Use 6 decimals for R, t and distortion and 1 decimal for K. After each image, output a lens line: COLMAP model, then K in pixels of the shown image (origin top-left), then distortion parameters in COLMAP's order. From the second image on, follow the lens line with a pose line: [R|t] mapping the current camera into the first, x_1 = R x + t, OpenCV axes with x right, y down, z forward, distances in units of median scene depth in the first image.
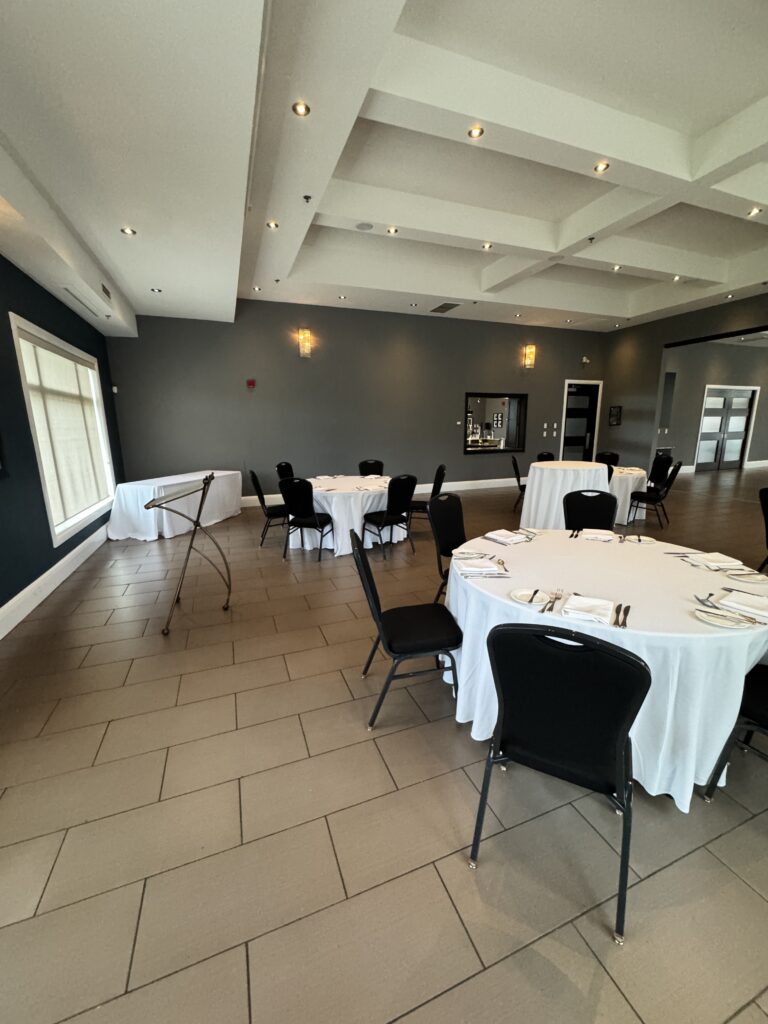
lens RADIAL K [[407.7, 0, 379.8], [0, 407.7, 514.2], [0, 0, 1]] dist [-0.009218, 0.000188]
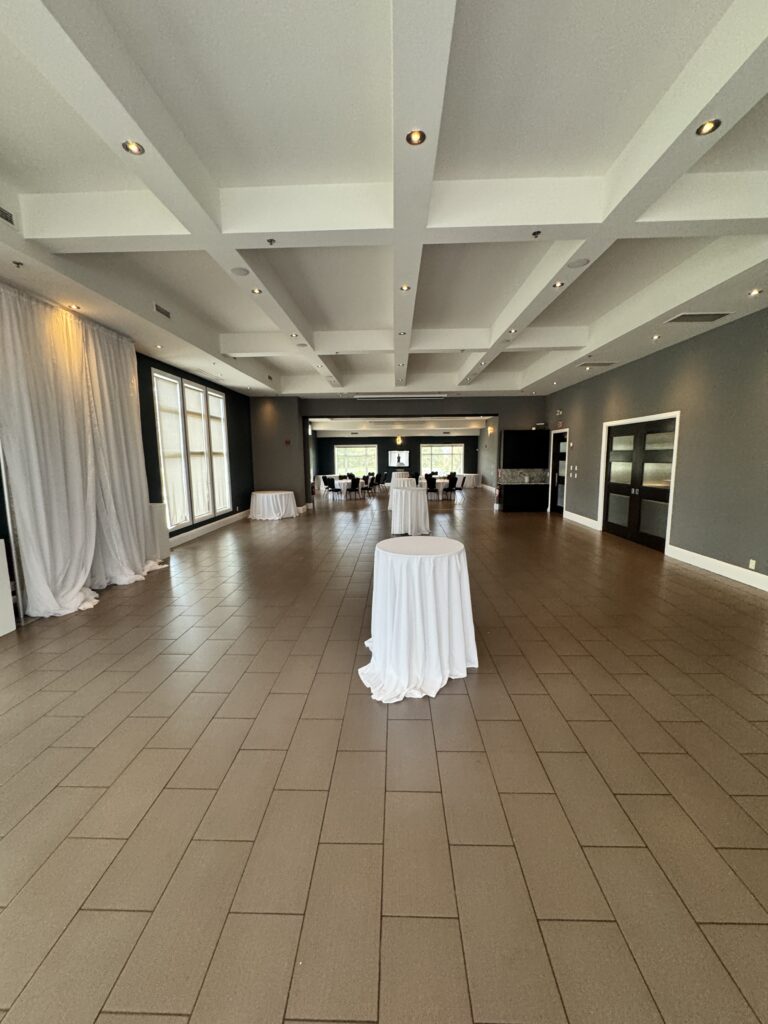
lens RADIAL K [[407.7, 0, 384.5], [0, 407.7, 512.9], [0, 0, 1]] dist [-0.009218, 0.000188]
pose [[-0.377889, 0.144786, -0.914460, 2.165589], [-0.179293, 0.957556, 0.225700, -0.311562], [0.908325, 0.249246, -0.335891, 1.141530]]
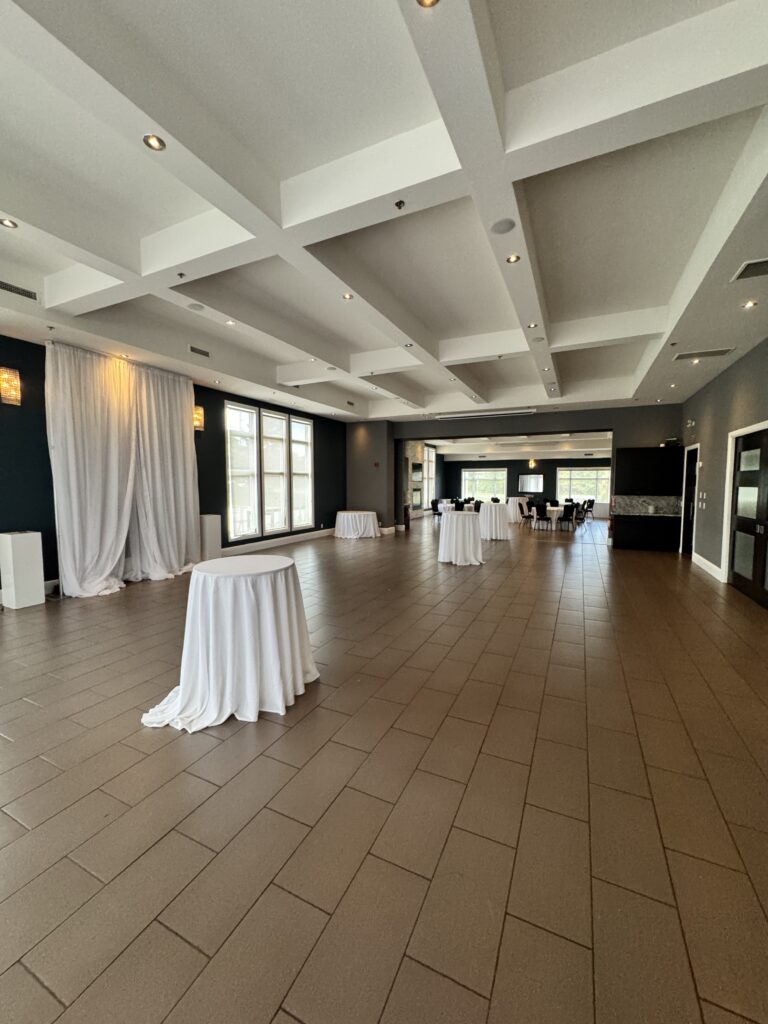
lens RADIAL K [[407.7, 0, 384.0], [0, 407.7, 511.9], [0, 0, 1]] dist [-0.009218, 0.000188]
pose [[-0.723619, 0.061750, -0.687431, 1.960575], [-0.136910, 0.963356, 0.230653, -0.341961], [0.676484, 0.261021, -0.688649, 1.359185]]
